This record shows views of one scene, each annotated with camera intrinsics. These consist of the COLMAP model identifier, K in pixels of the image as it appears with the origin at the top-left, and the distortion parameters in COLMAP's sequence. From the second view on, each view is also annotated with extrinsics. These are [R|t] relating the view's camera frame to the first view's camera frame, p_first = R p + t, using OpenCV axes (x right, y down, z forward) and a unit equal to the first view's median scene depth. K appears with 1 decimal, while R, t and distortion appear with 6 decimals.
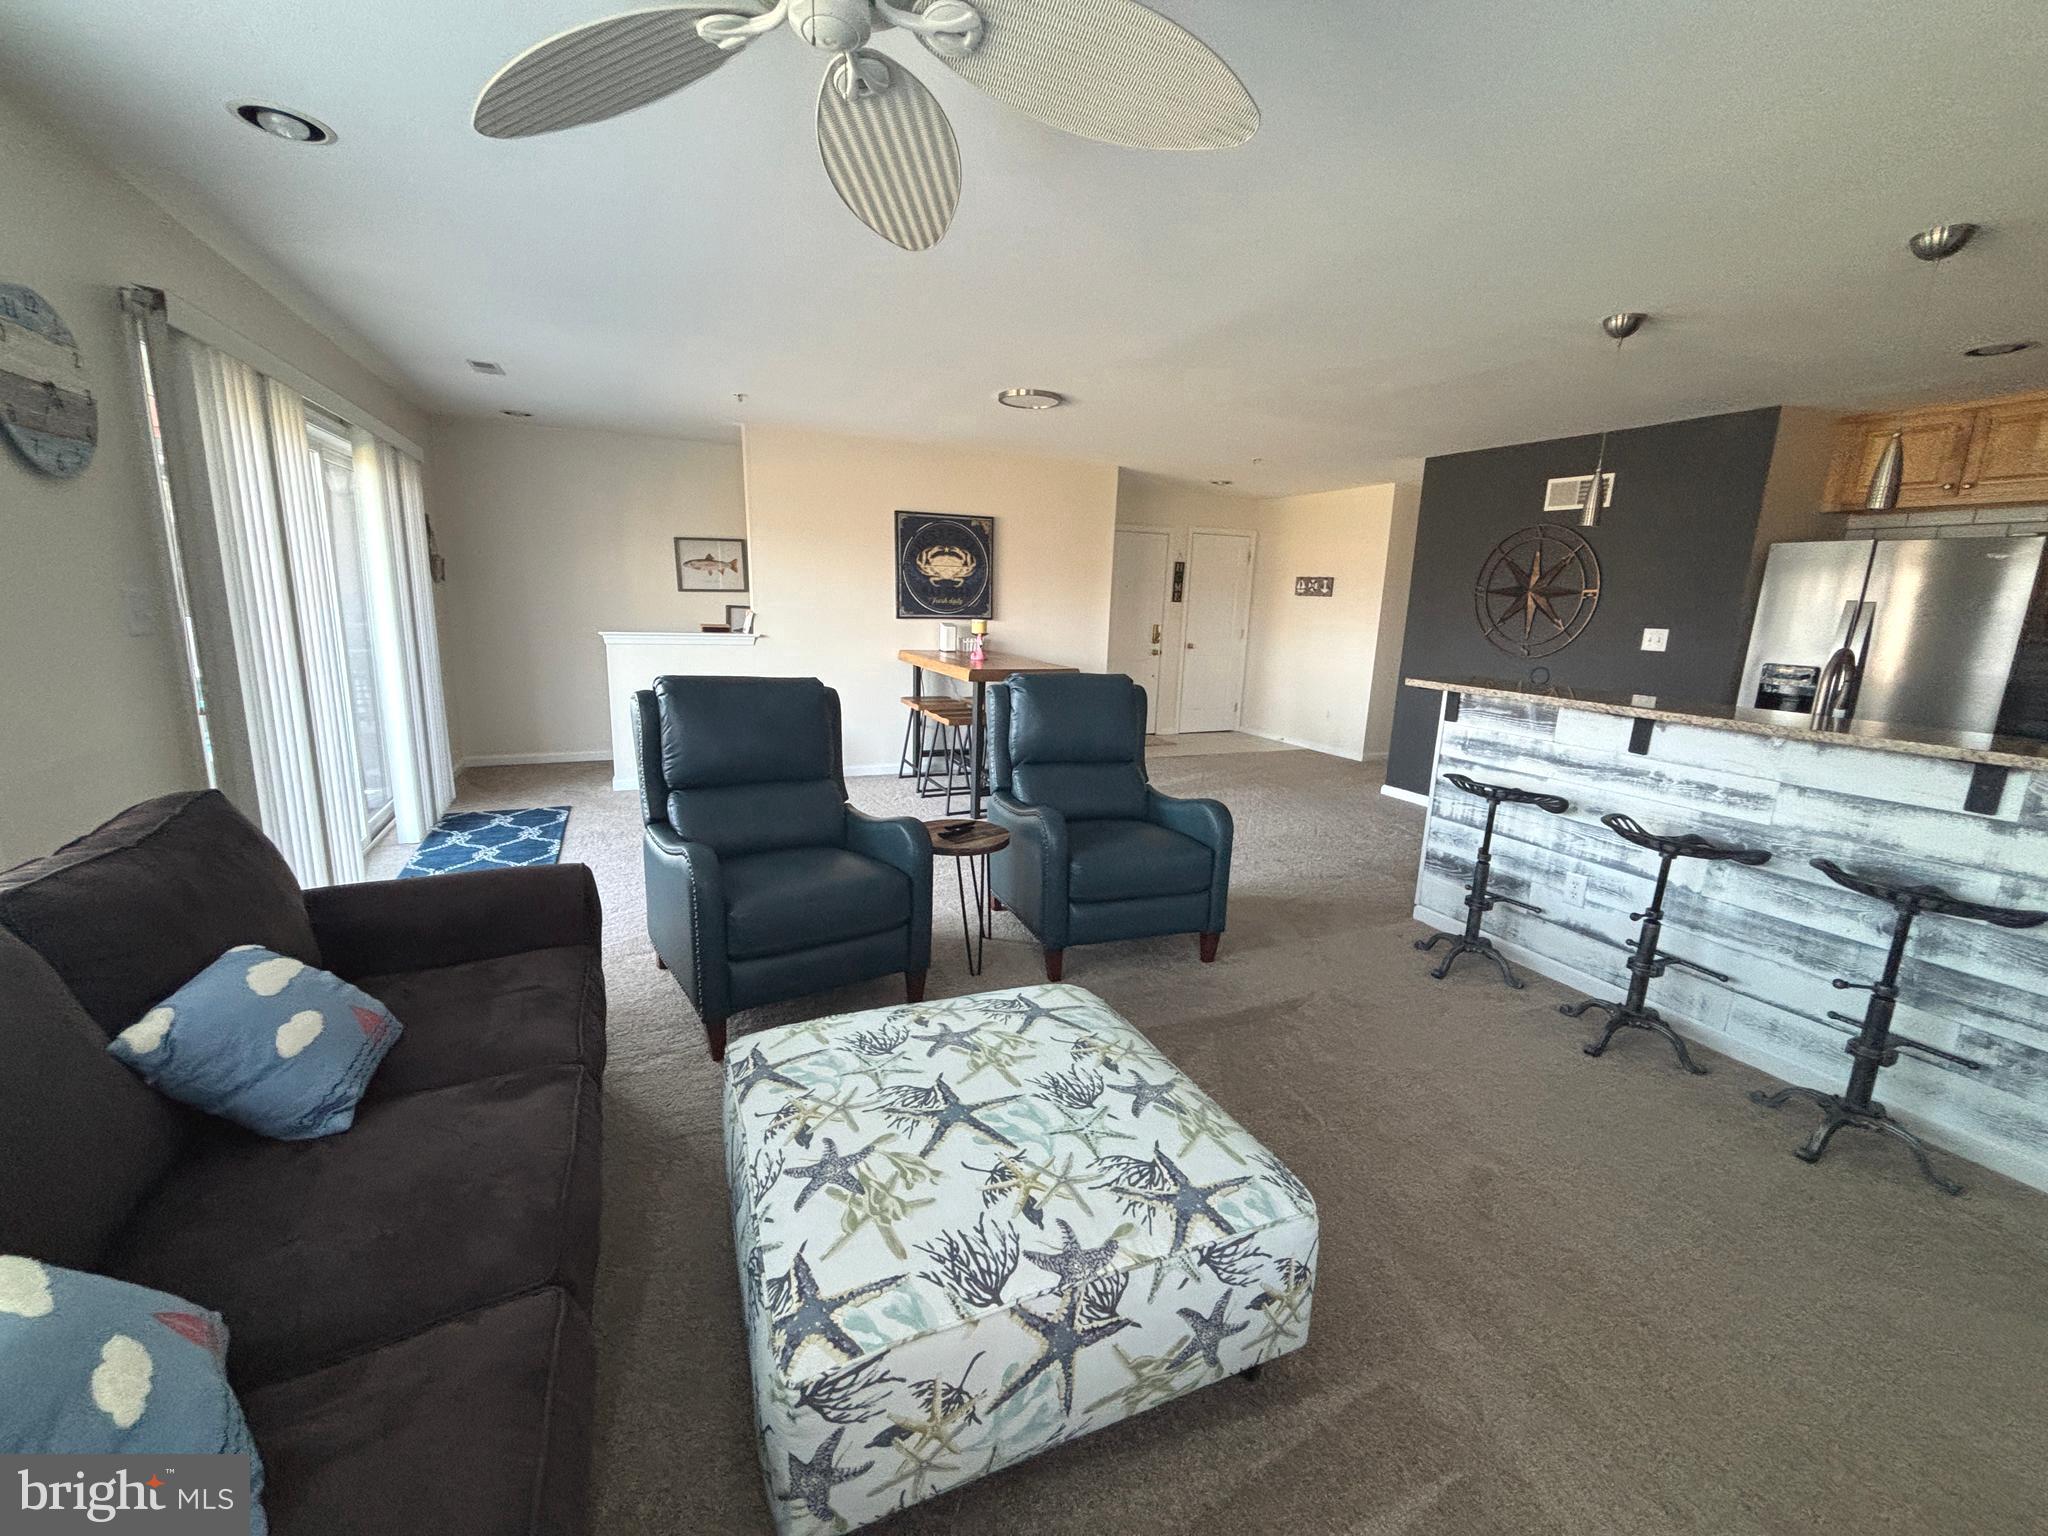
lens RADIAL K [[832.3, 0, 1024.0], [0, 832.3, 768.0], [0, 0, 1]] dist [0.000474, -0.004907]
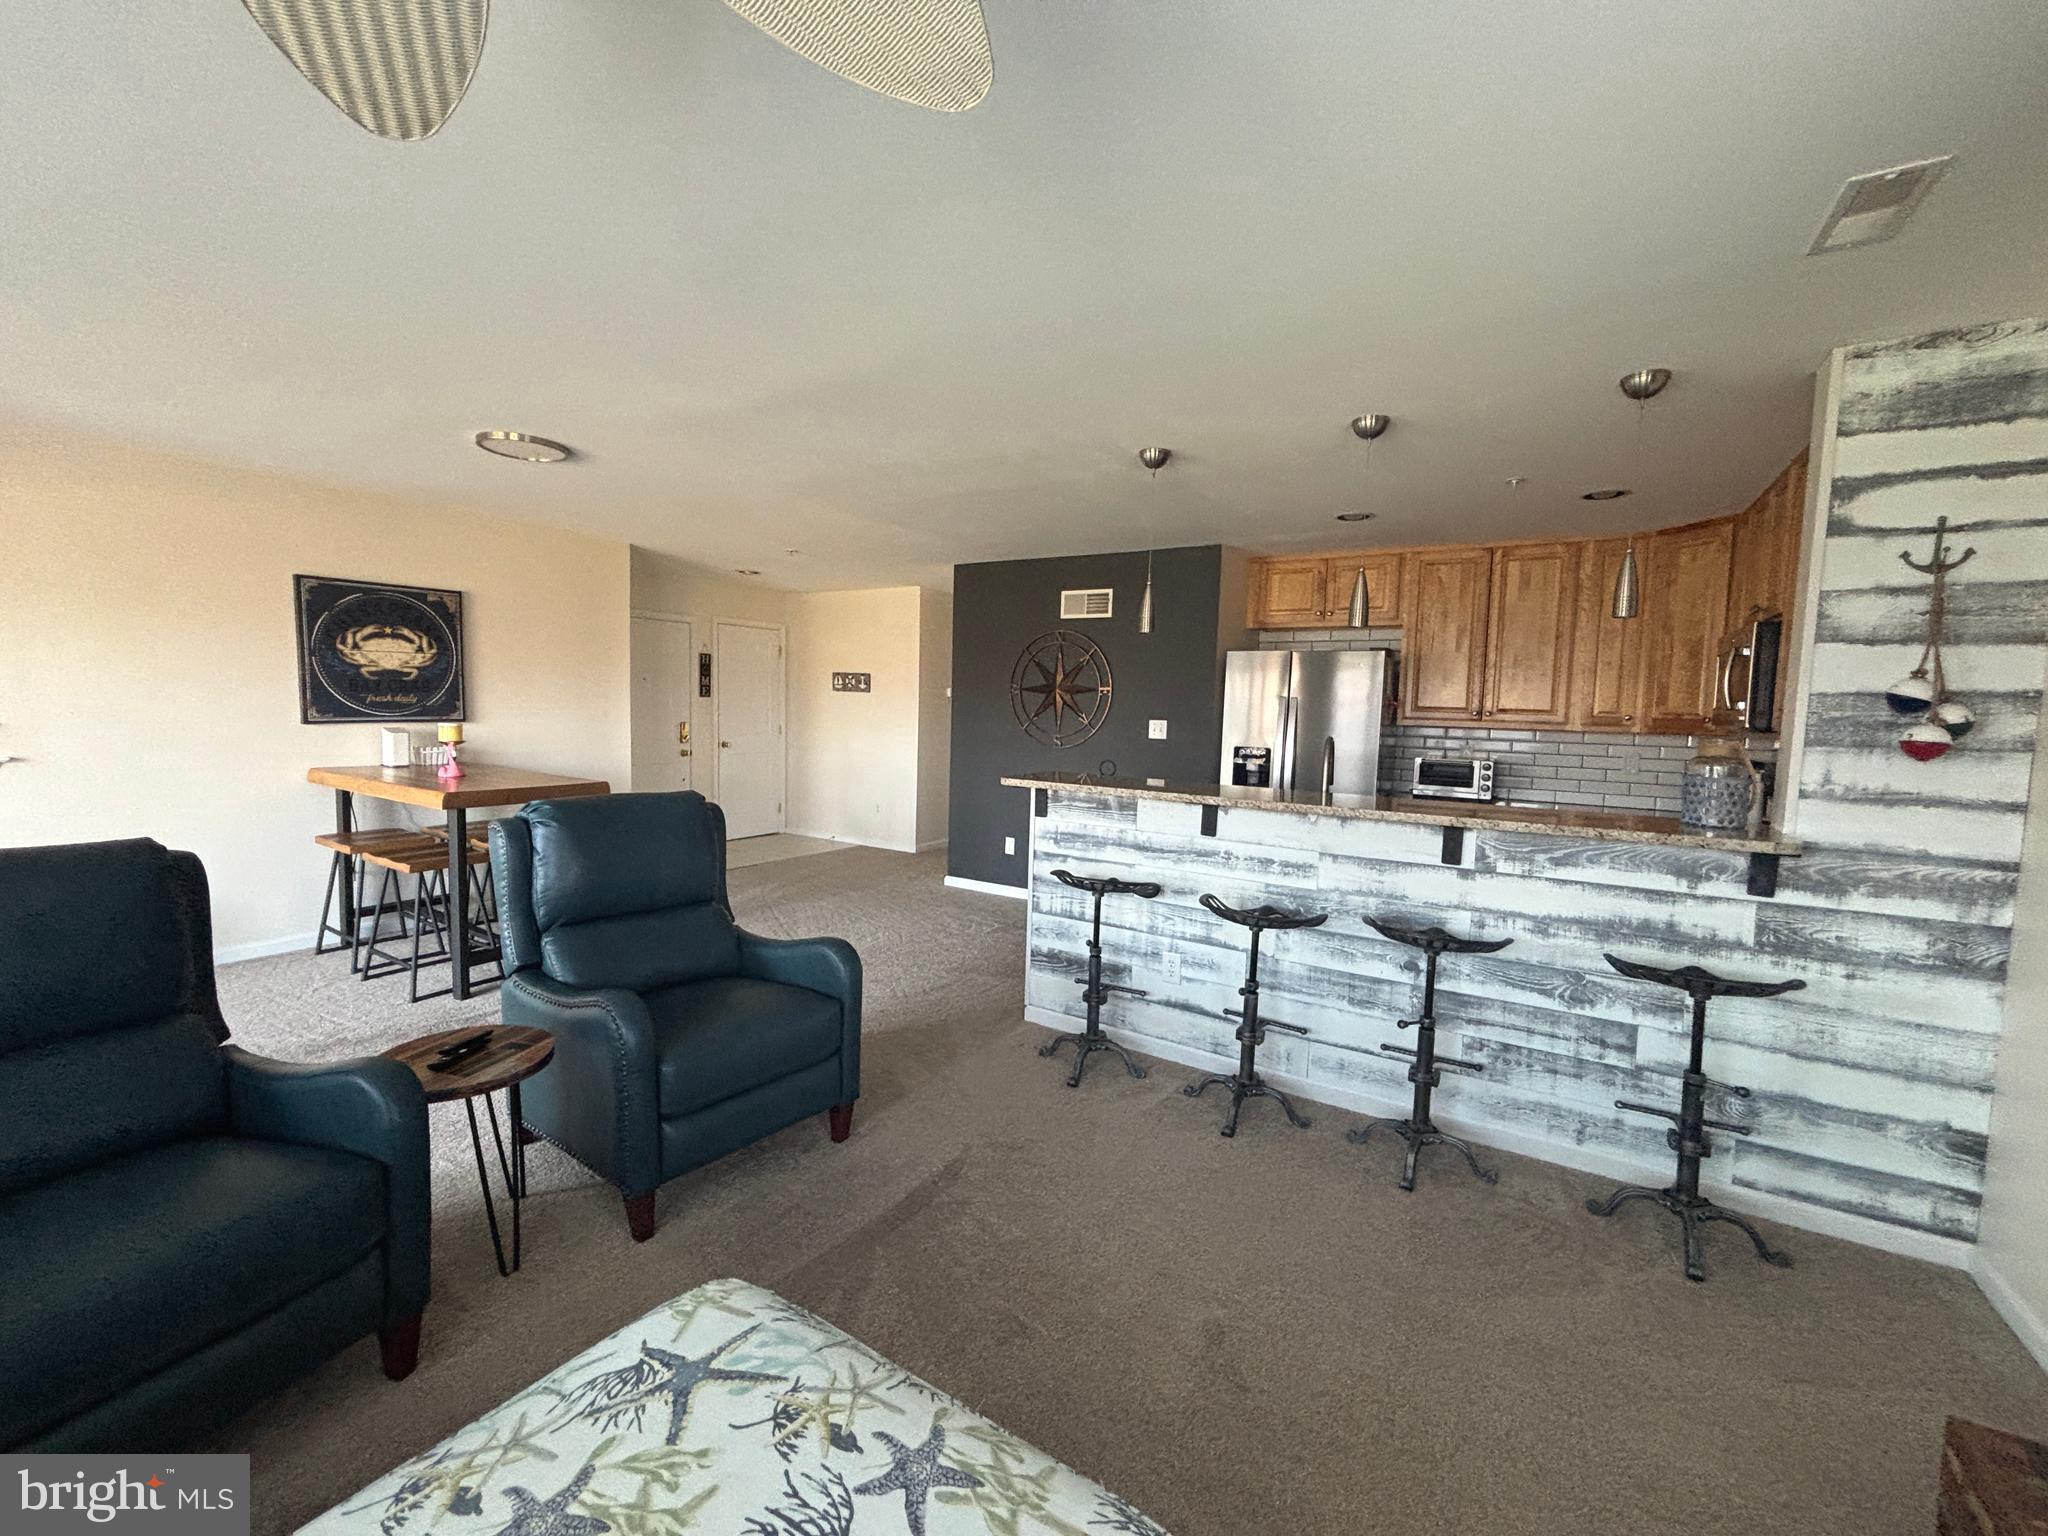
lens RADIAL K [[824.2, 0, 1023.3], [0, 824.2, 763.2], [0, 0, 1]] dist [0.008973, -0.000358]
pose [[0.835667, -0.047813, 0.547152, -0.055948], [0.109121, 0.990798, -0.080079, -0.047353], [-0.538288, 0.126625, 0.833194, 0.186673]]
